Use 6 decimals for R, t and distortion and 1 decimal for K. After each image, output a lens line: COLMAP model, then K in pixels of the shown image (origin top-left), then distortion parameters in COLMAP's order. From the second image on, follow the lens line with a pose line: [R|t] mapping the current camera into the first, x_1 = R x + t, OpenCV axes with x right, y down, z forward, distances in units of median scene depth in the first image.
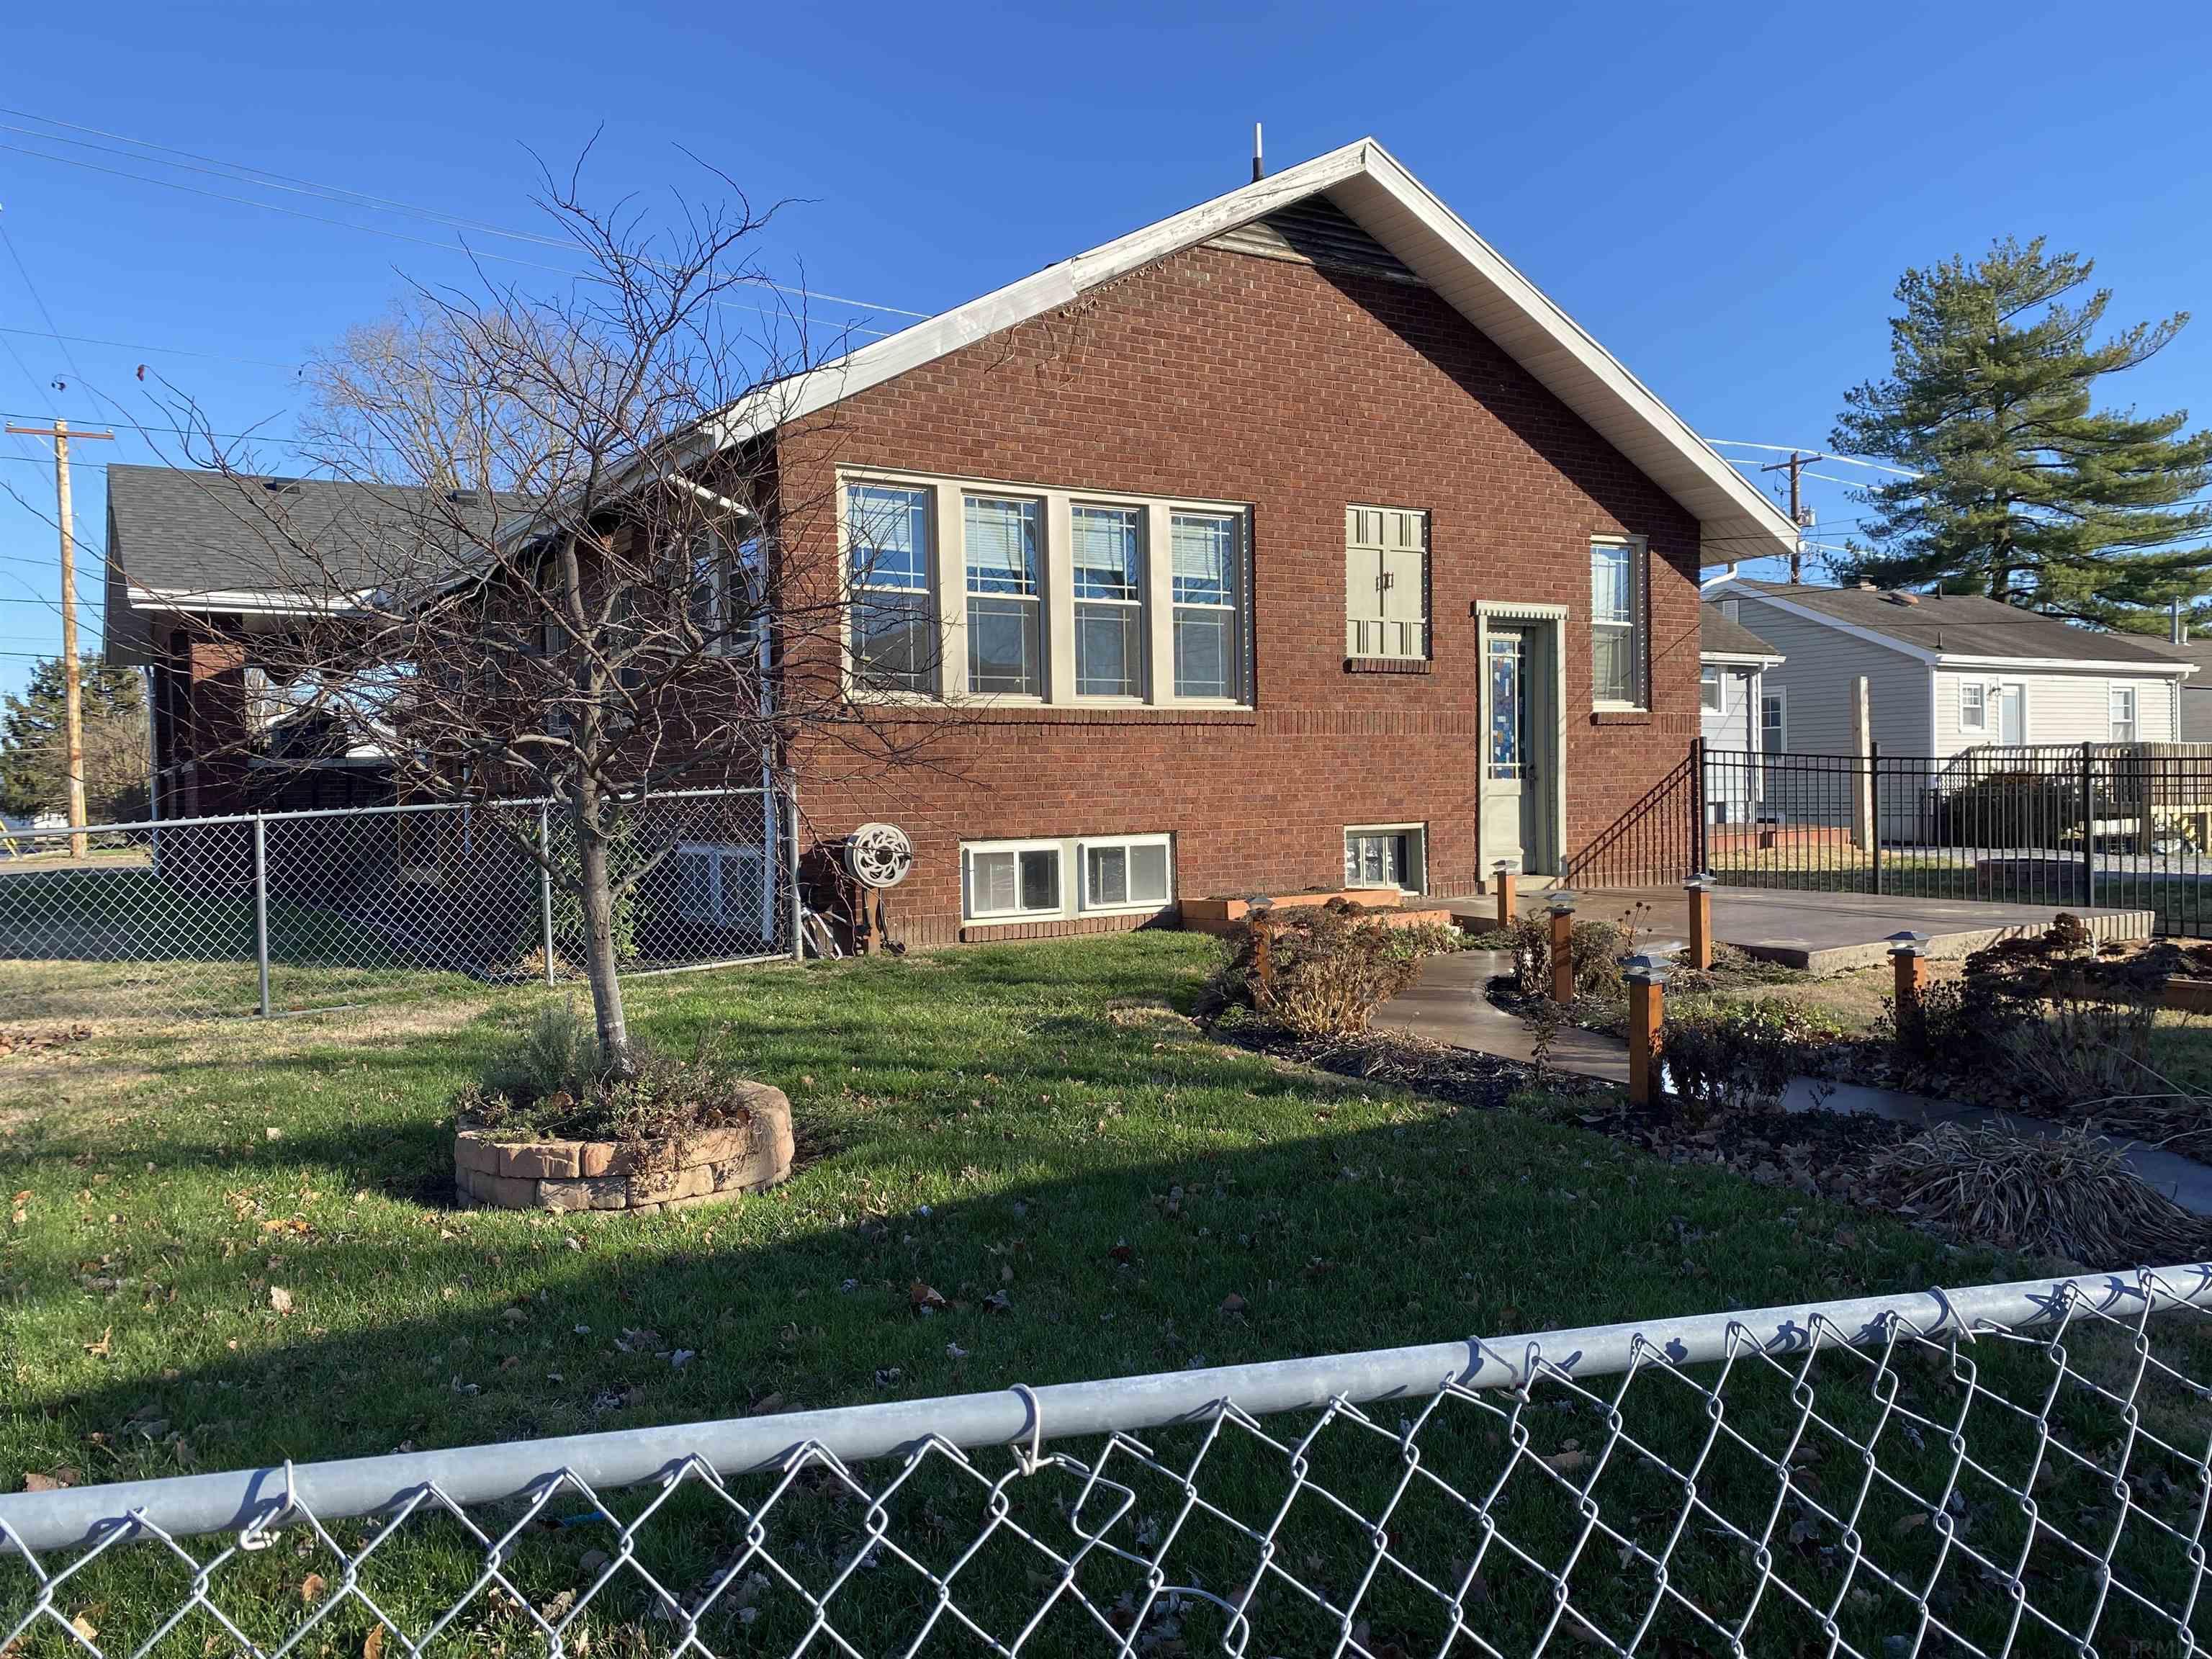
lens RADIAL K [[1708.8, 0, 1106.0], [0, 1708.8, 829.5], [0, 0, 1]] dist [0.112780, -0.182270]
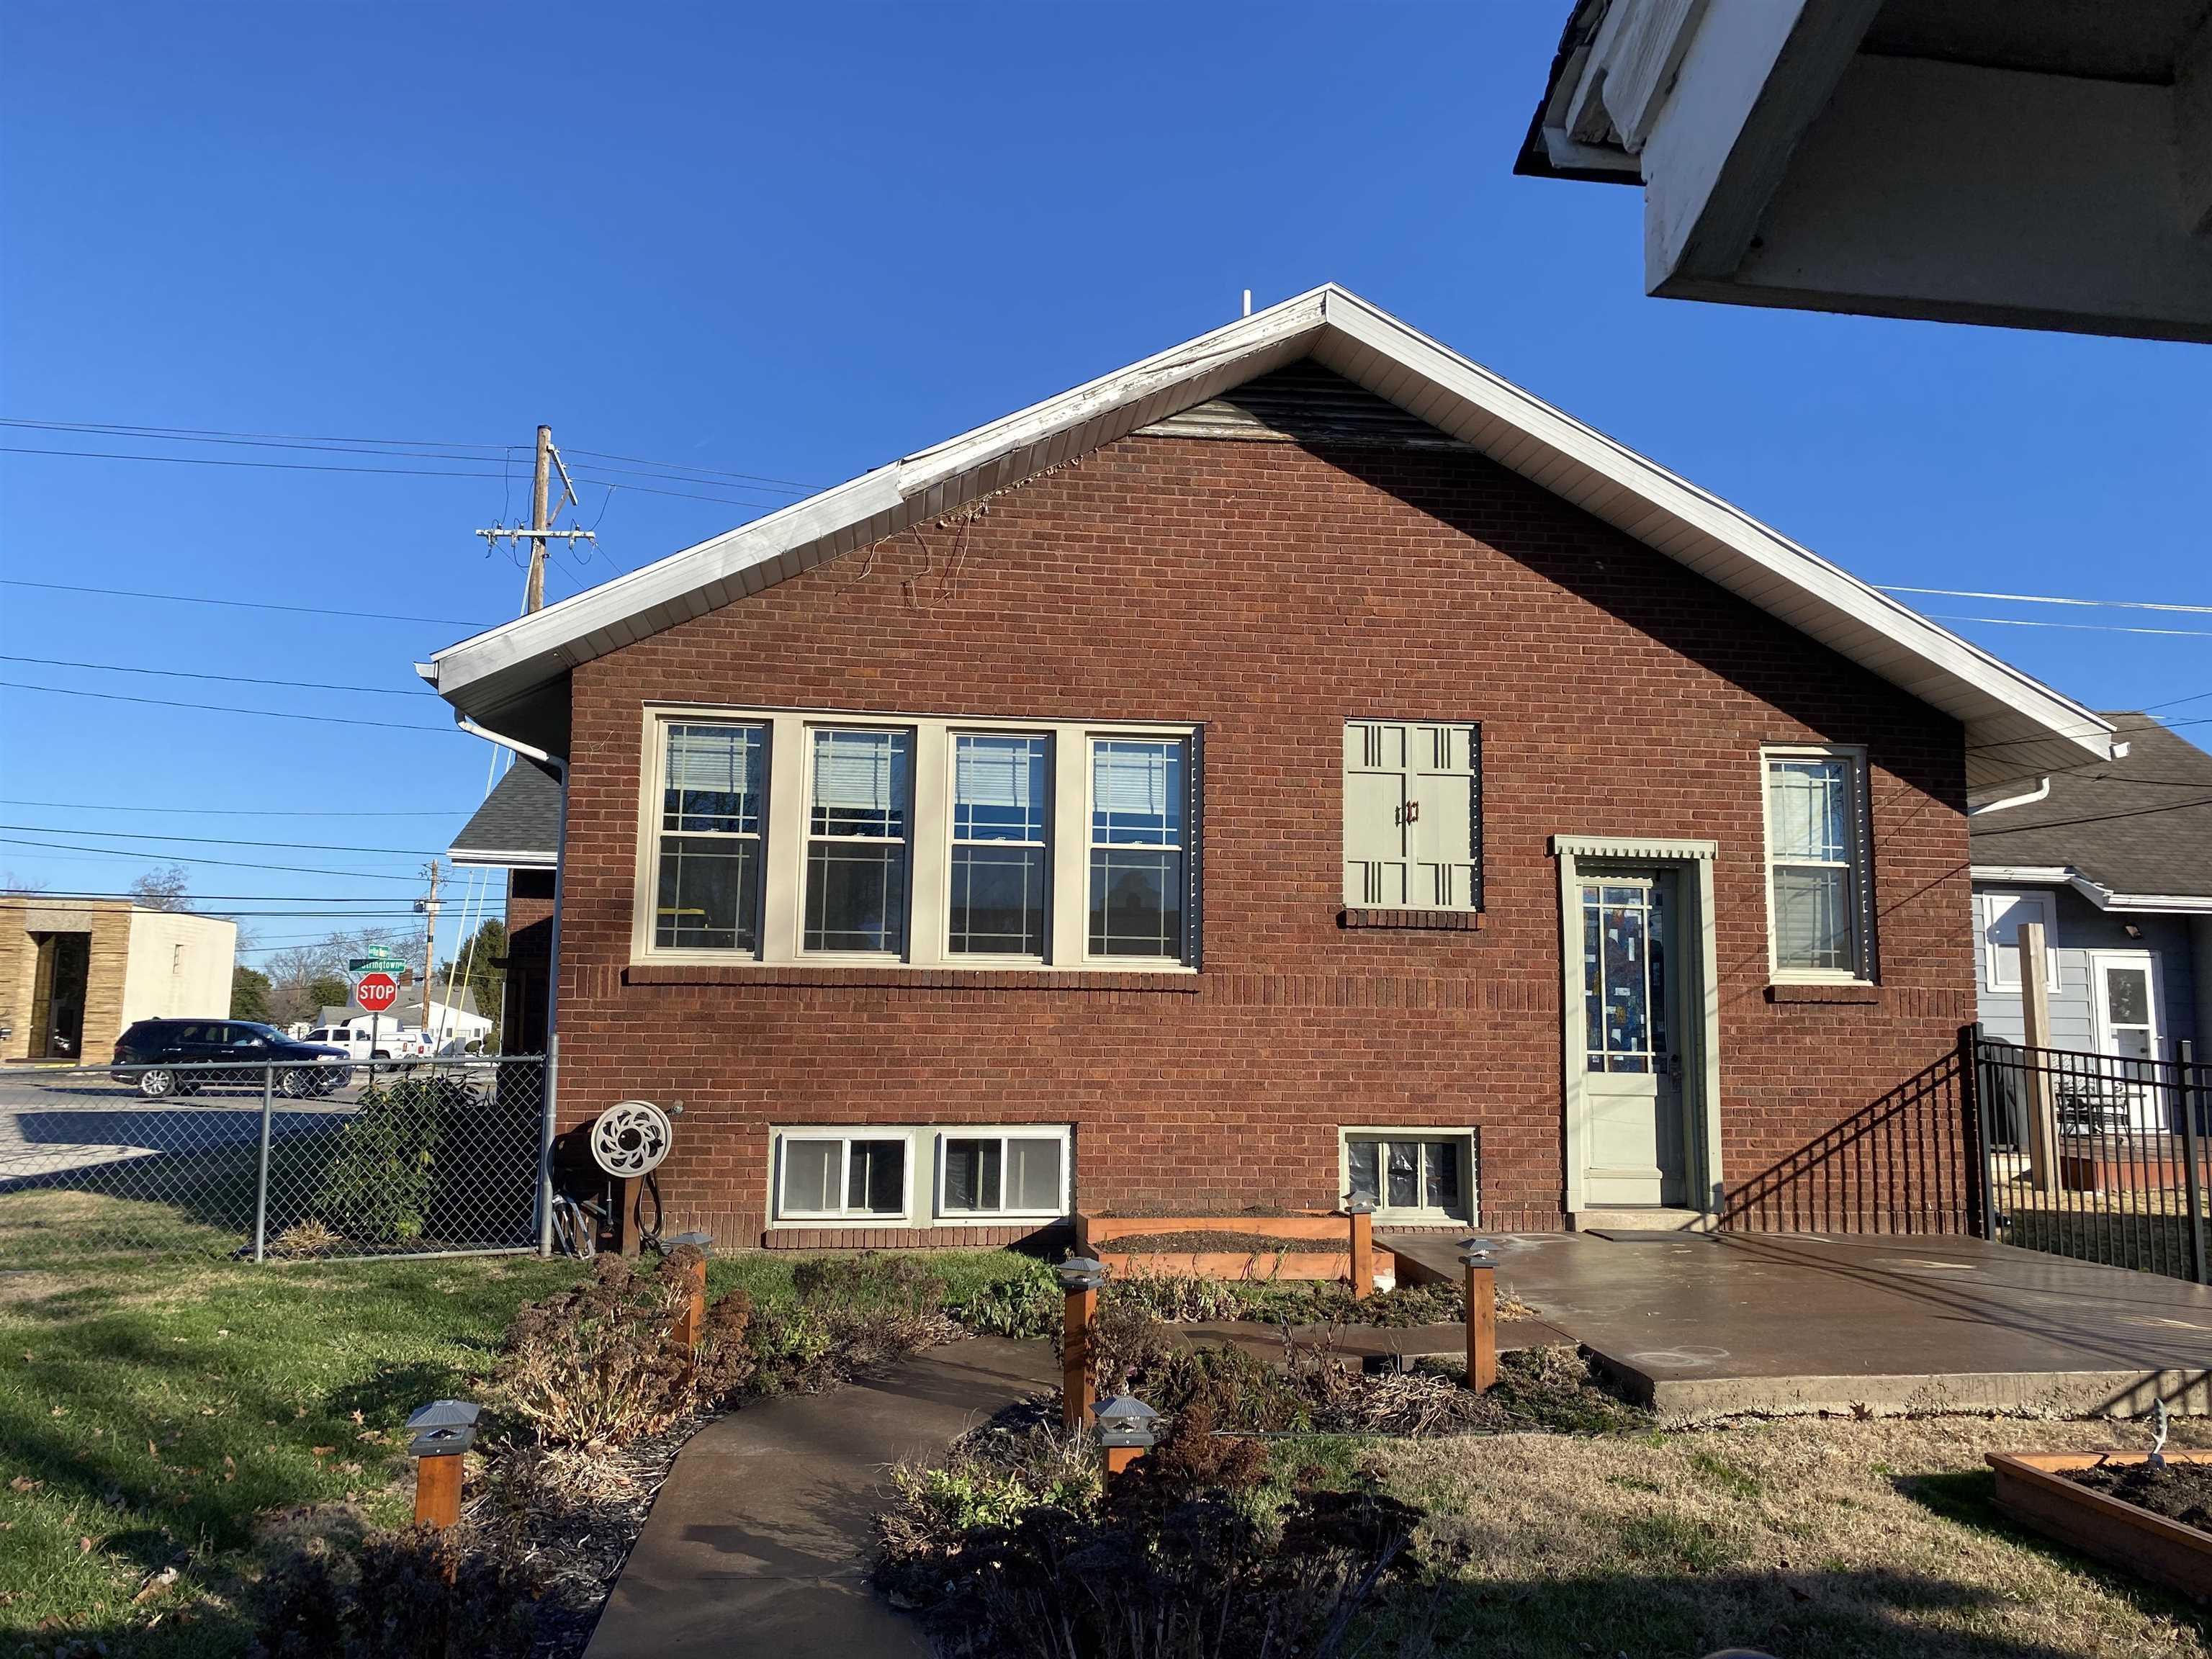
lens RADIAL K [[1708.8, 0, 1106.0], [0, 1708.8, 829.5], [0, 0, 1]] dist [0.112780, -0.182270]
pose [[0.911911, -0.027799, -0.409446, 0.352127], [-0.037020, 0.988063, -0.149534, -0.013975], [0.408715, 0.151520, 0.899997, 0.233038]]
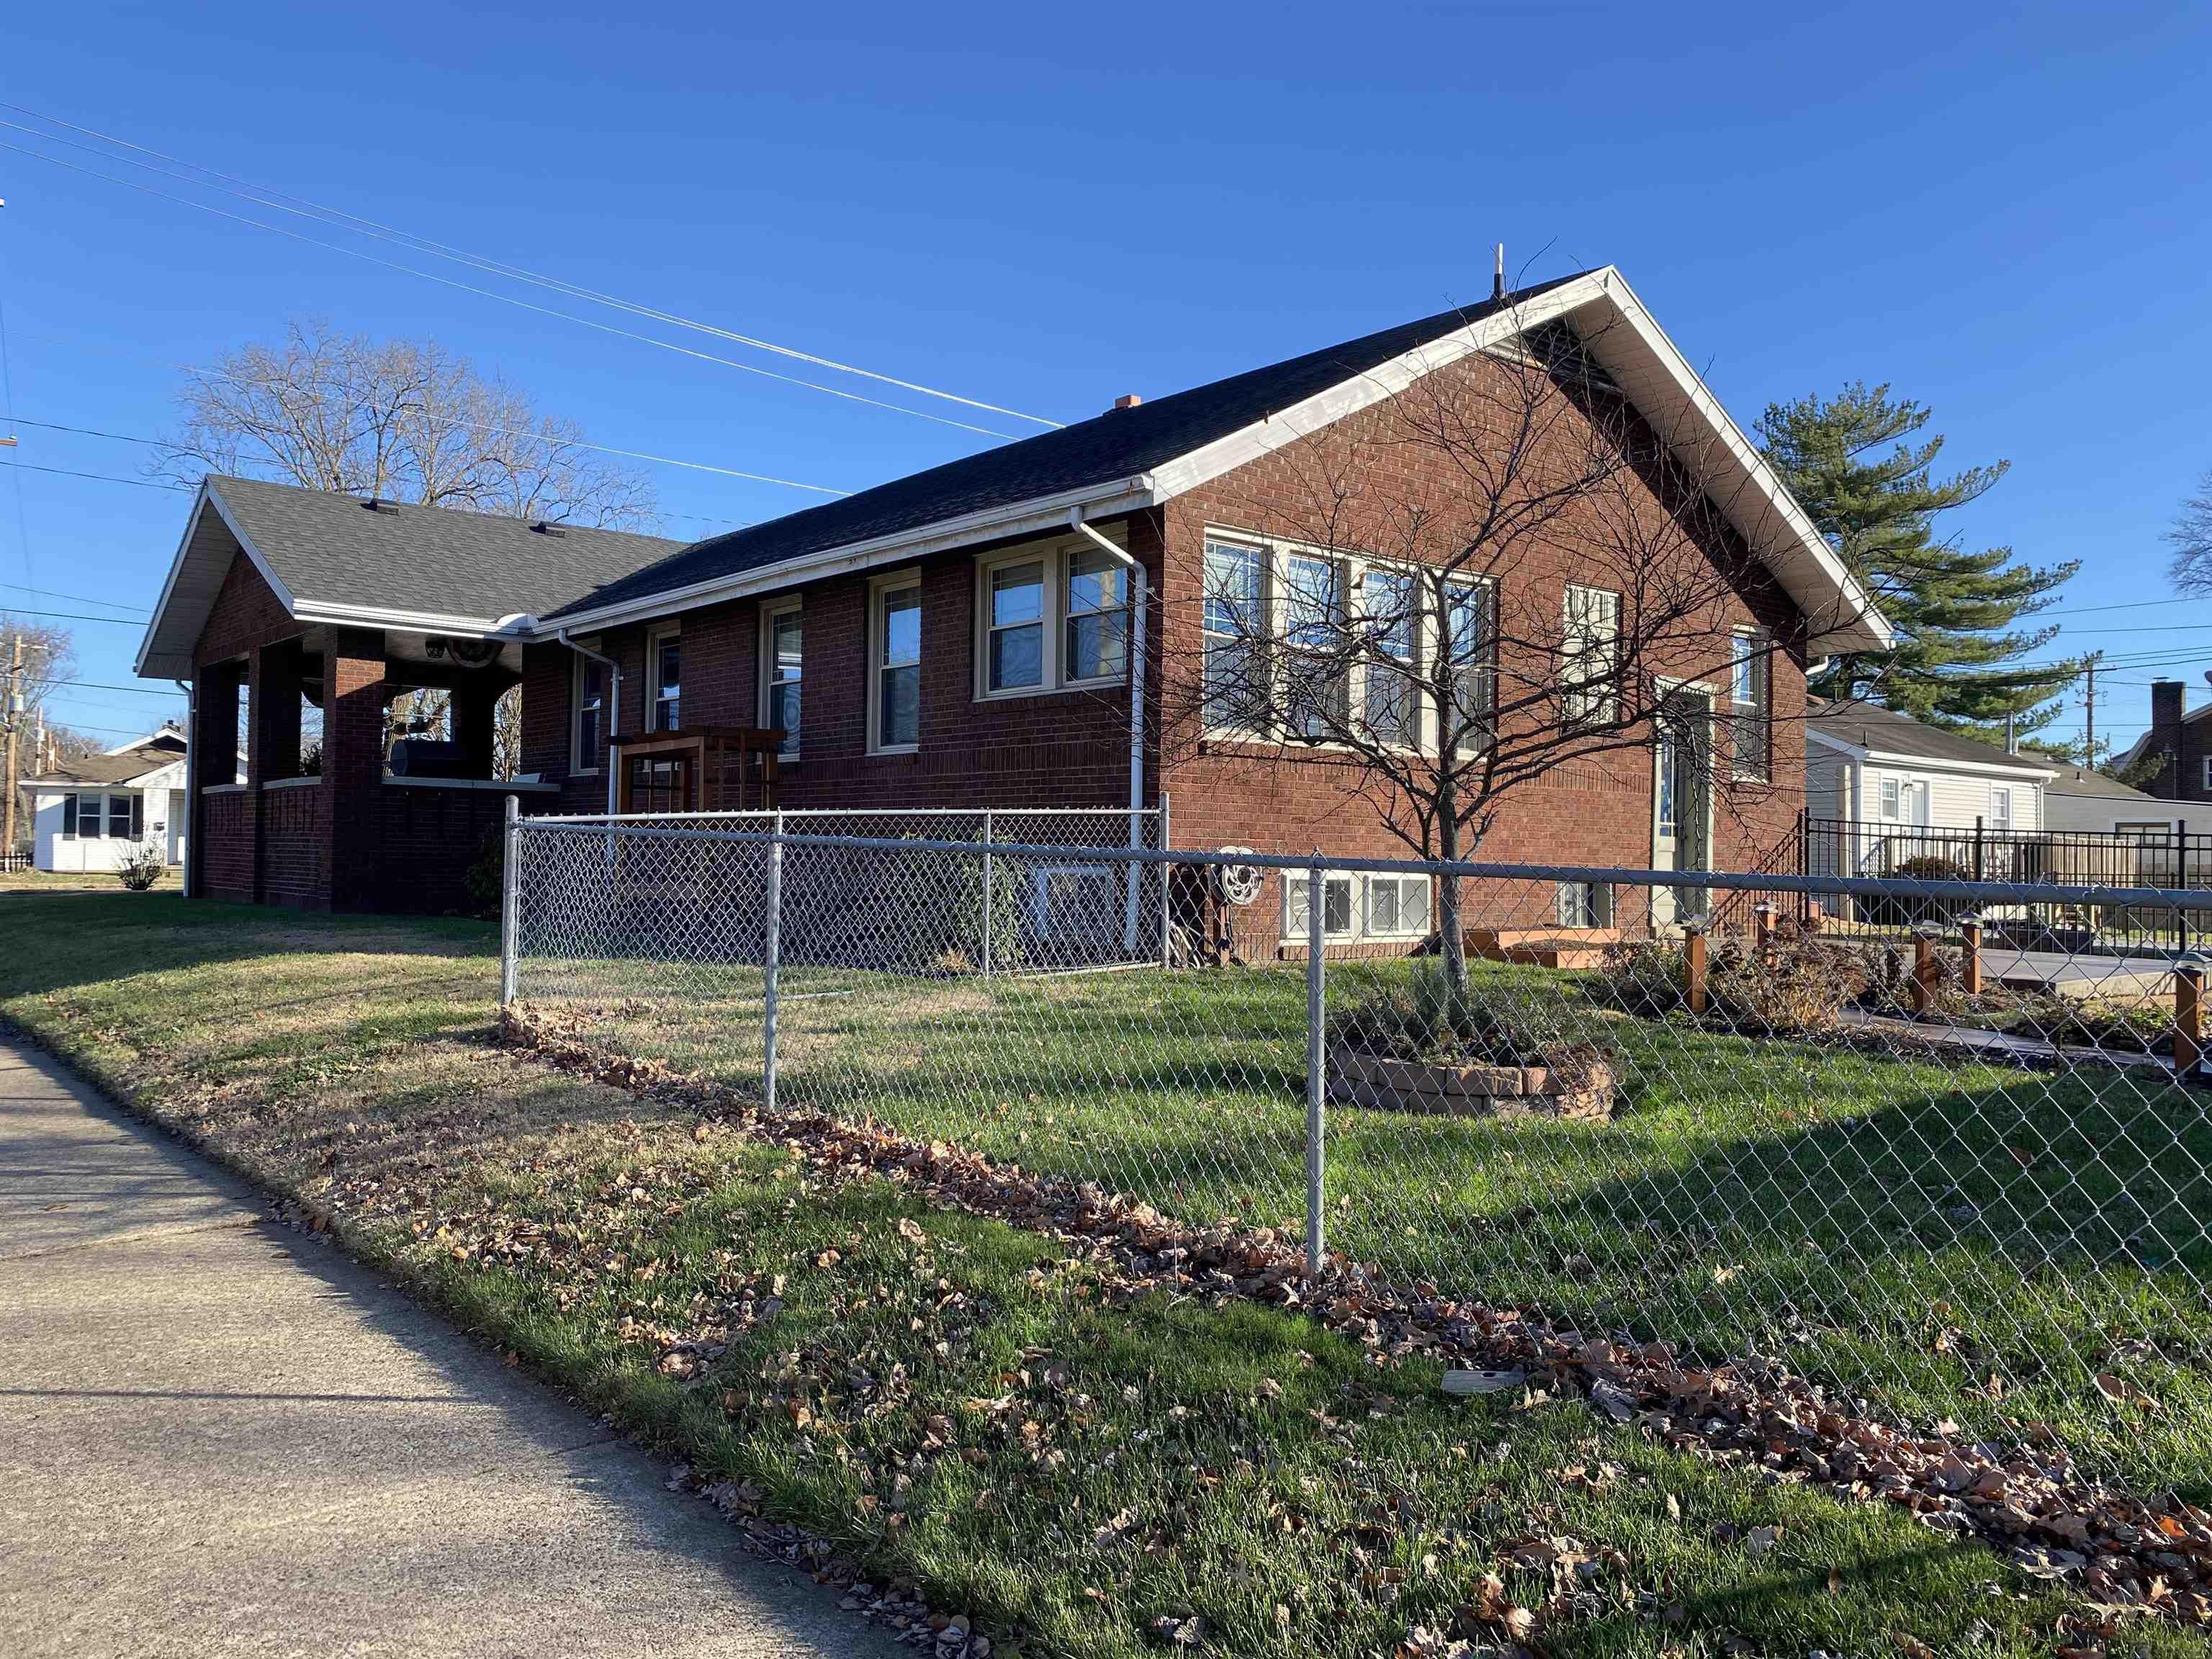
lens RADIAL K [[1708.8, 0, 1106.0], [0, 1708.8, 829.5], [0, 0, 1]] dist [0.112780, -0.182270]
pose [[0.990357, 0.039237, 0.132867, -0.287990], [-0.033517, 0.998424, -0.045015, 0.030003], [-0.134424, 0.040127, 0.990111, -0.062339]]
